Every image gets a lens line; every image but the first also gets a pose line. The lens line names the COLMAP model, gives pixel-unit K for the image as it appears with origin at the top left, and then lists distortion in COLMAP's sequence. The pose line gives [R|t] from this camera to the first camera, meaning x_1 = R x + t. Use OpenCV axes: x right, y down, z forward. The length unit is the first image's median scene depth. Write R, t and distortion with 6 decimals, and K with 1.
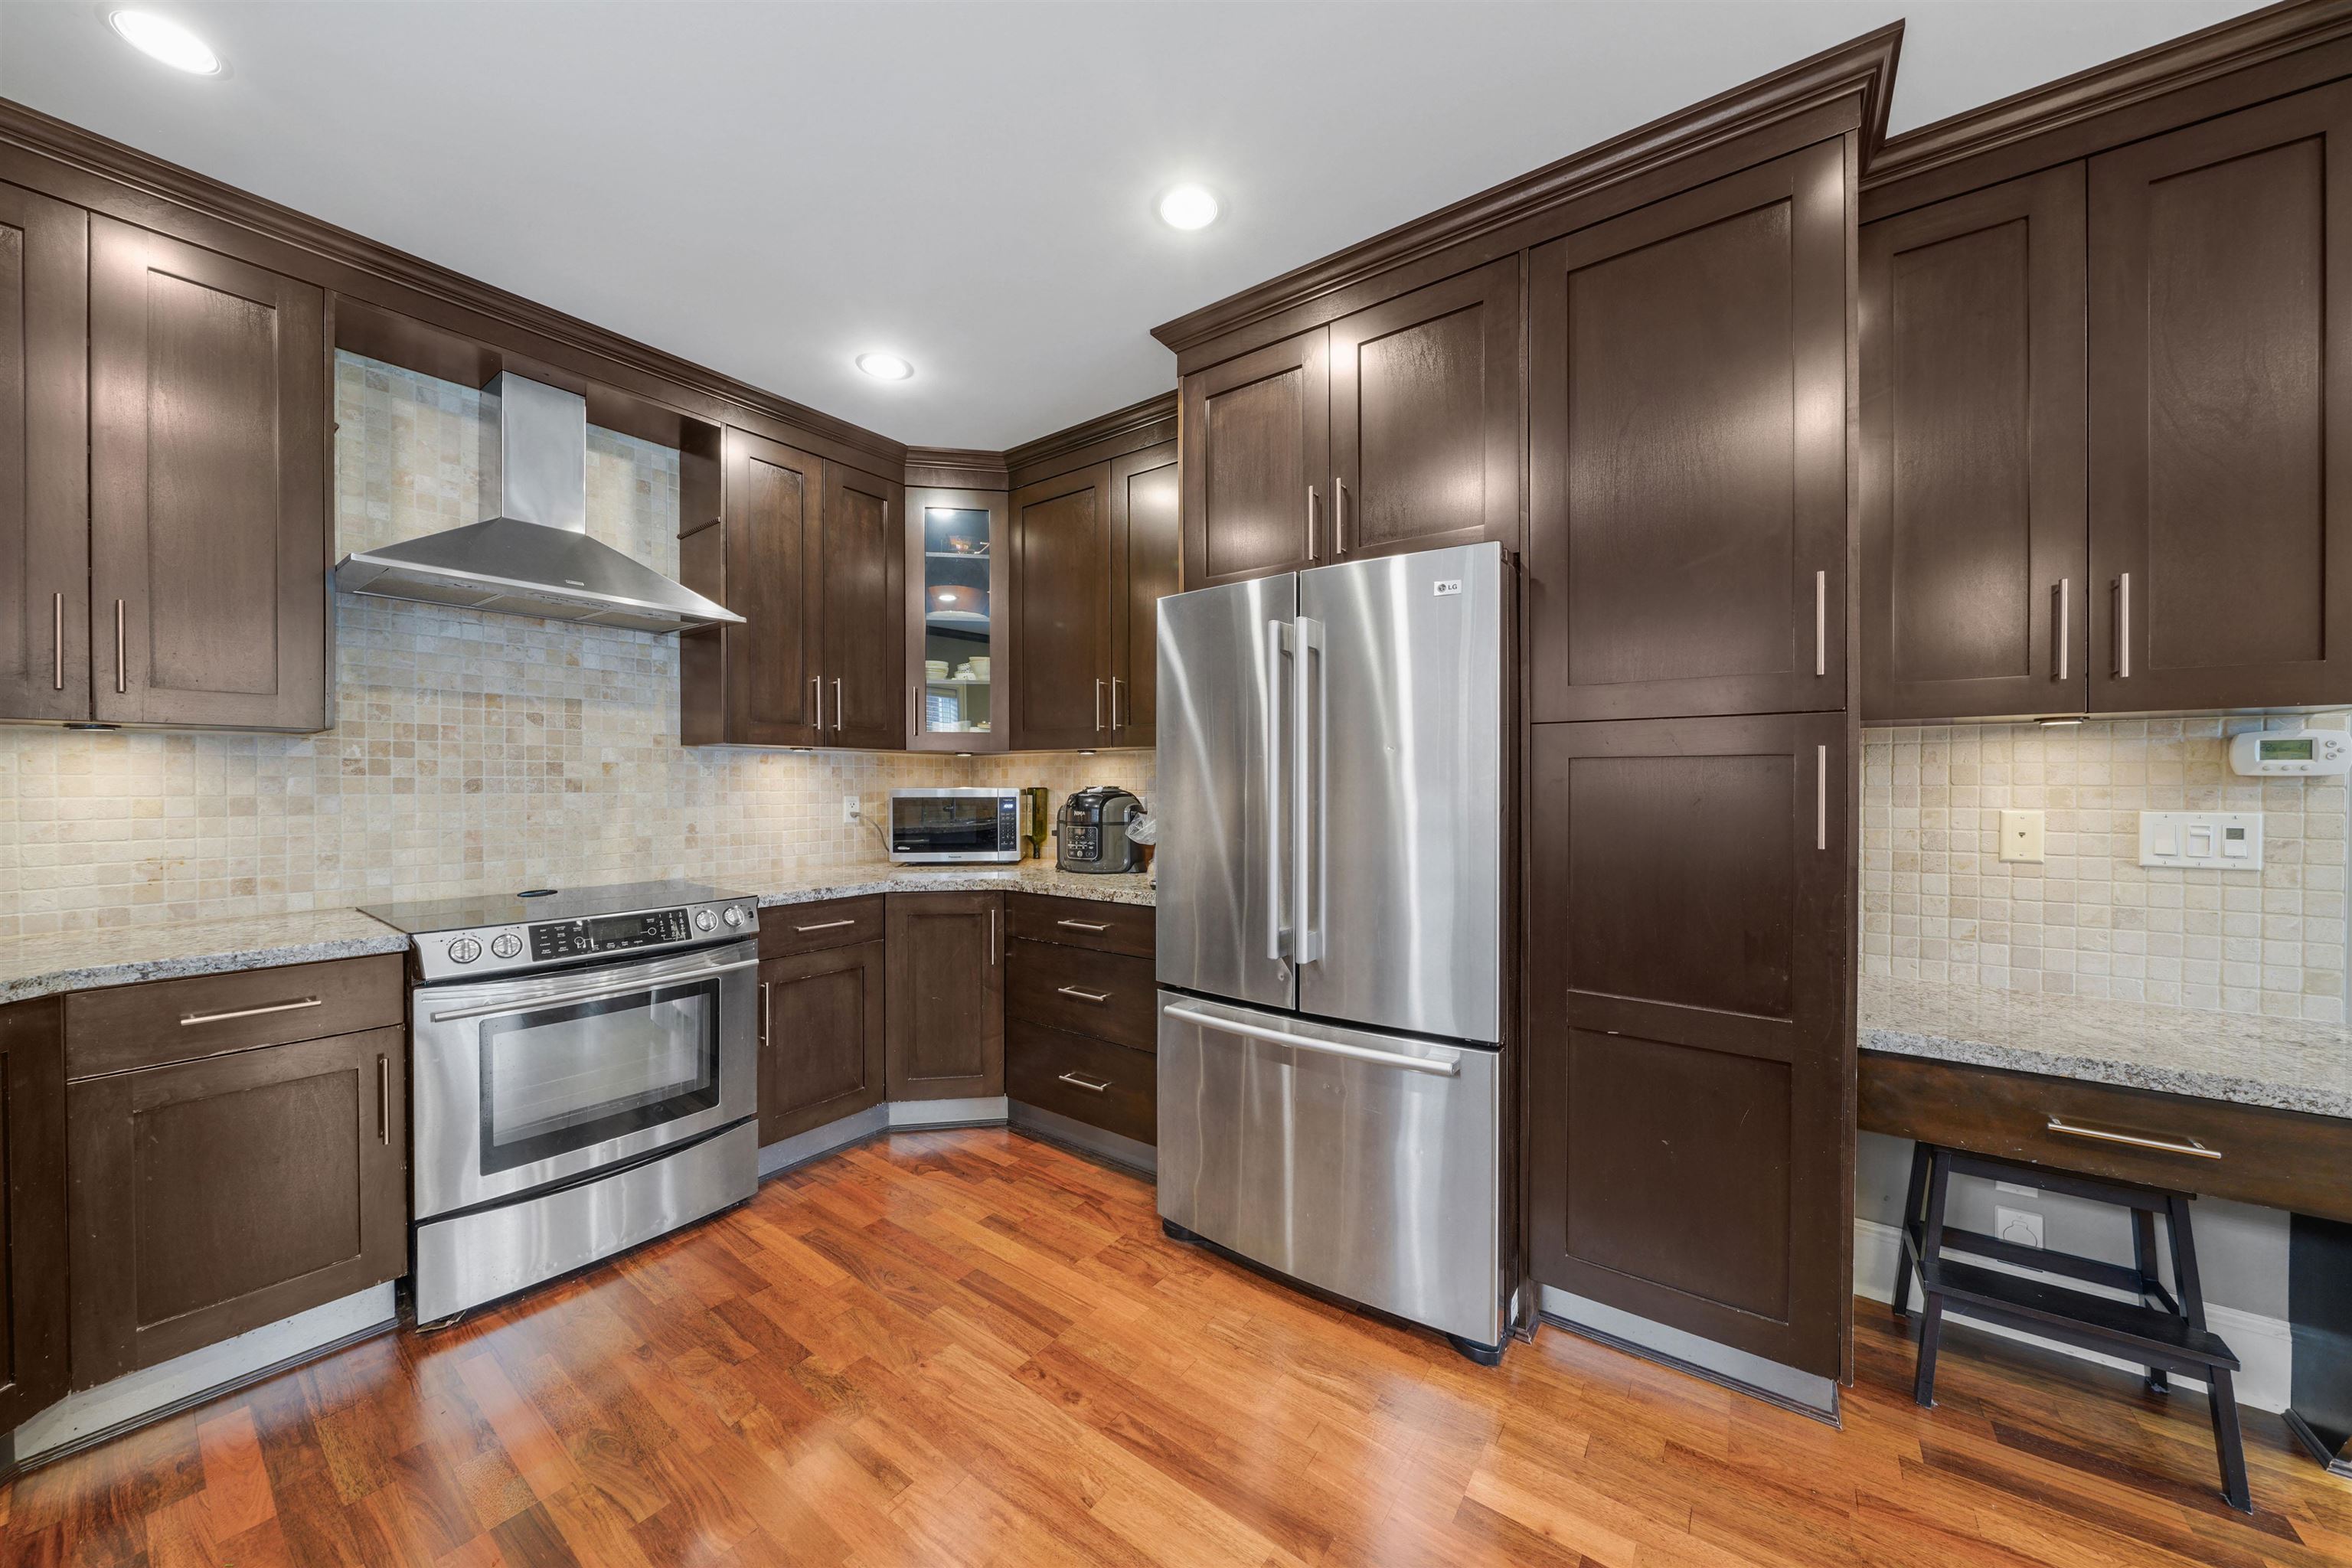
lens RADIAL K [[816.9, 0, 1176.0], [0, 816.9, 784.0], [0, 0, 1]] dist [-0.001303, -0.000160]
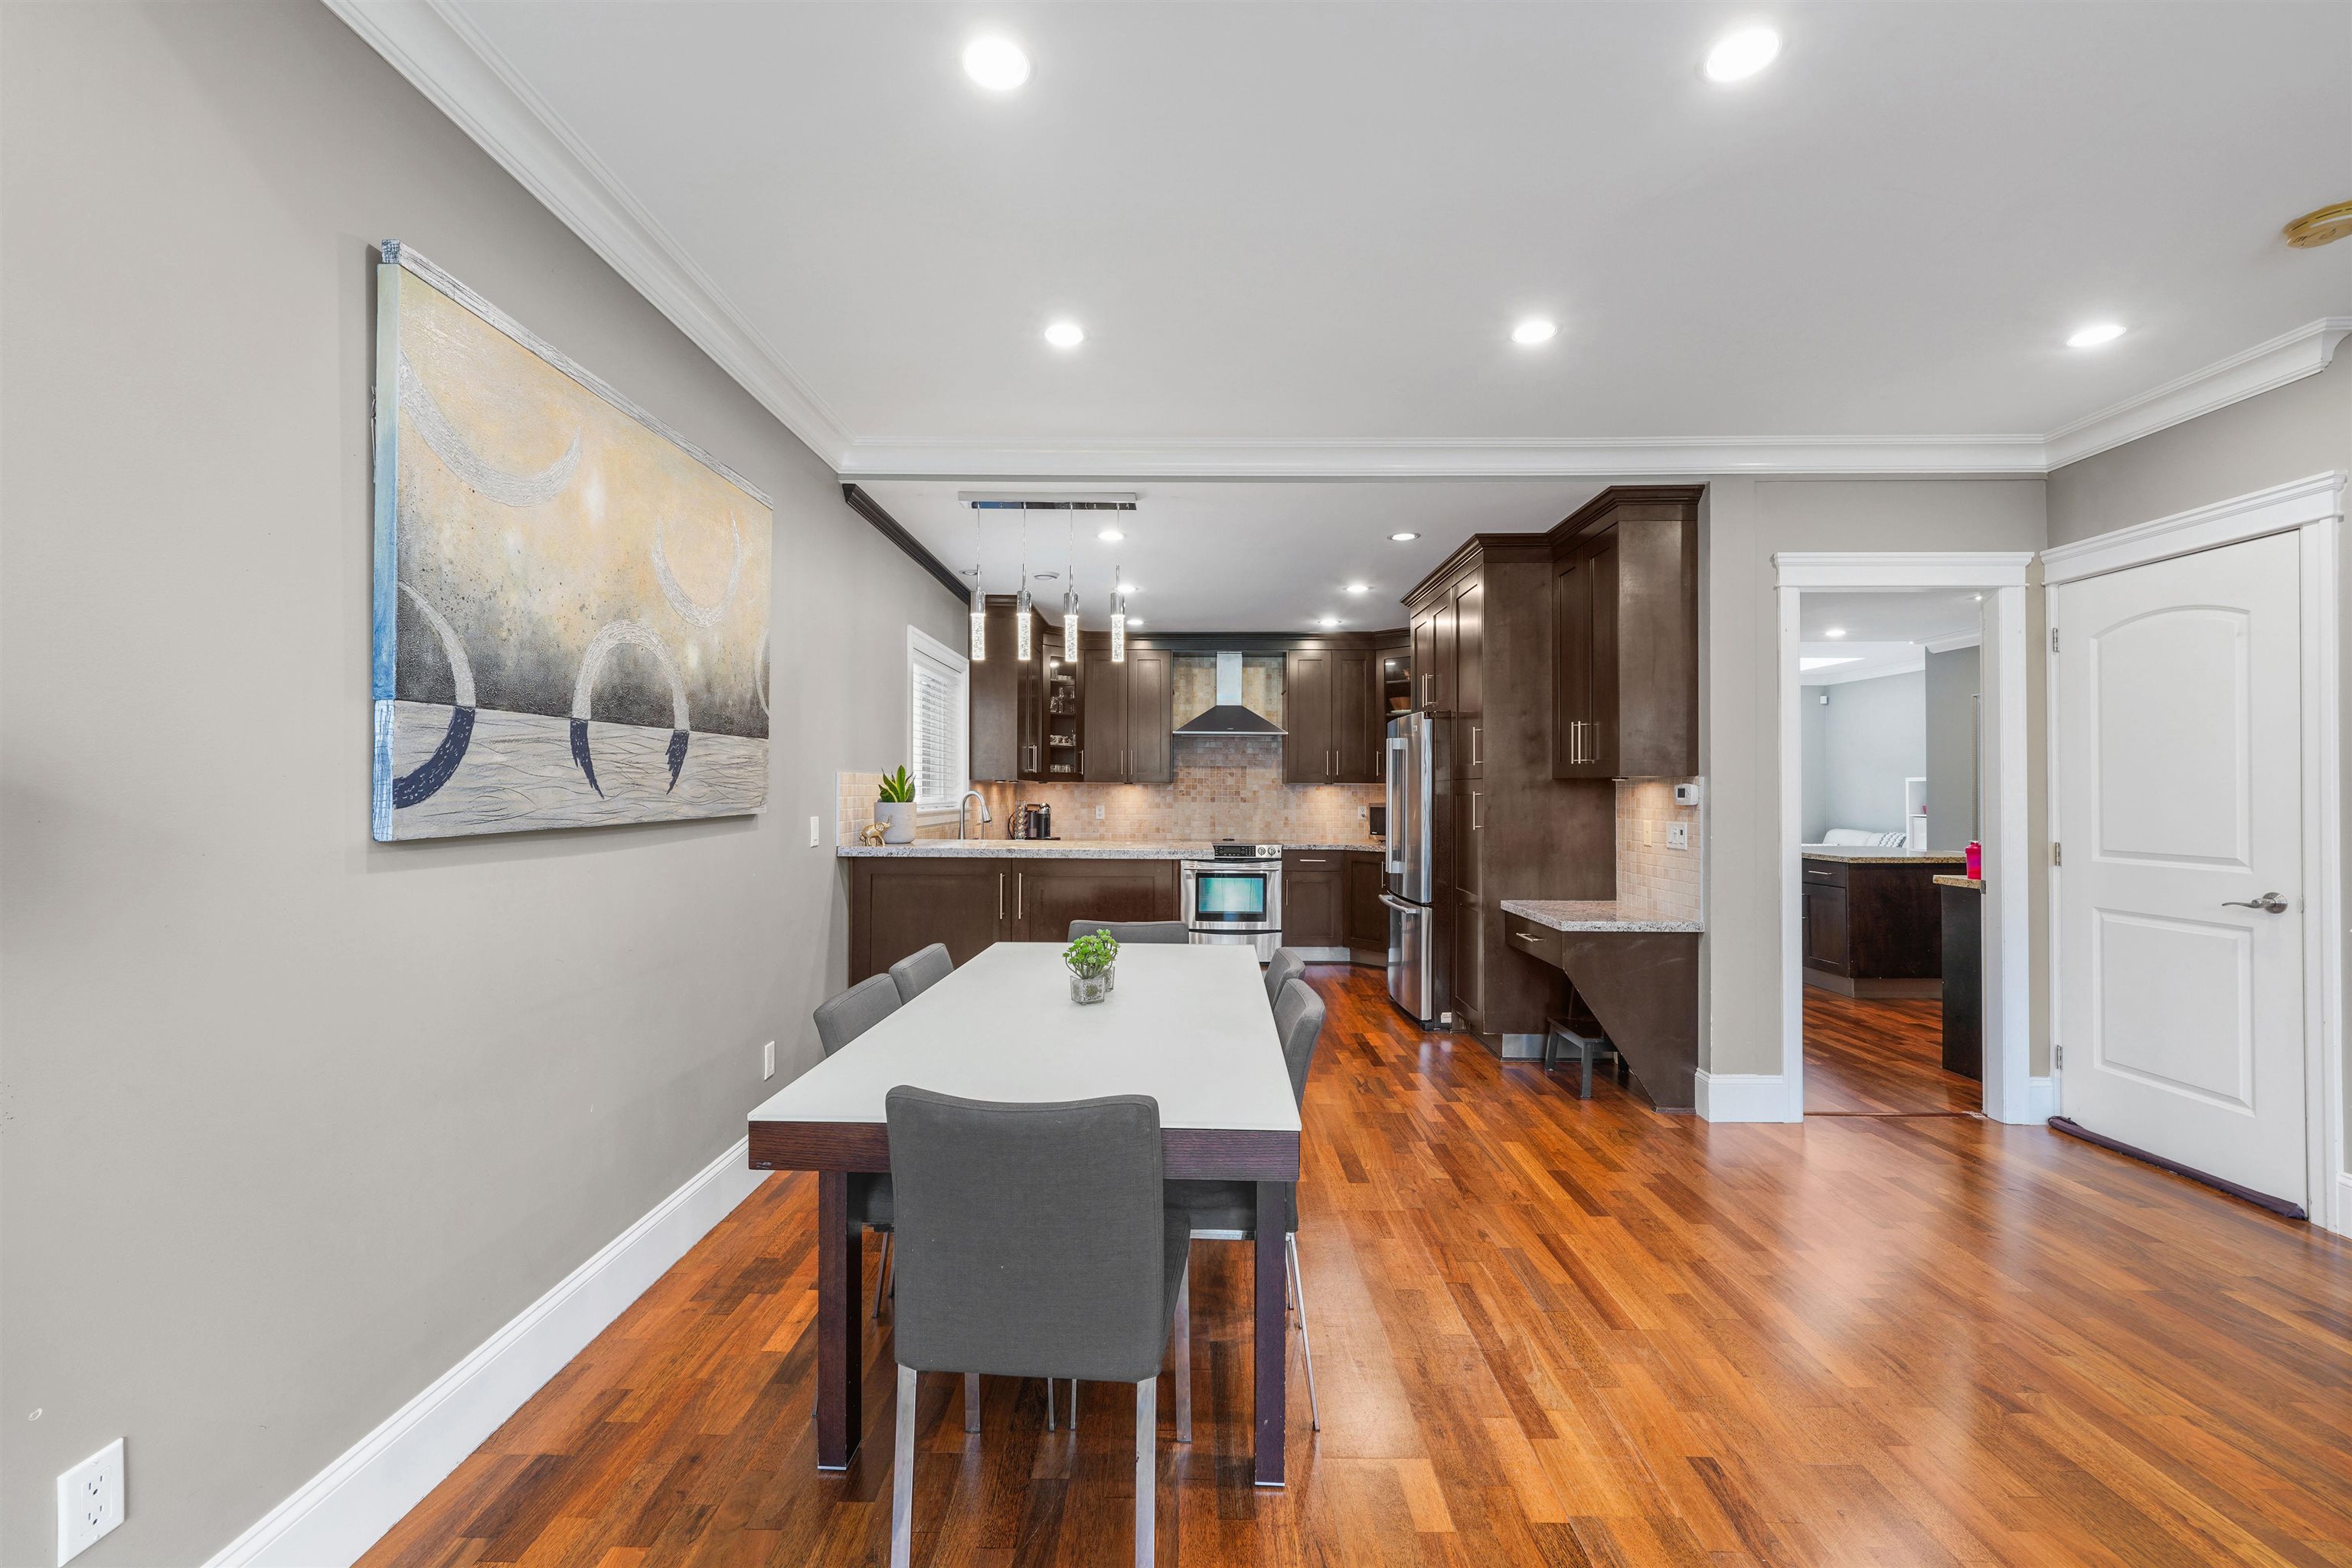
lens RADIAL K [[962.1, 0, 1165.2], [0, 962.1, 780.6], [0, 0, 1]] dist [-0.000385, -0.000044]
pose [[0.568749, -0.005669, -0.822492, 1.711230], [-0.006603, 0.999913, -0.011458, -0.023521], [0.822485, 0.011947, 0.568662, -0.980427]]
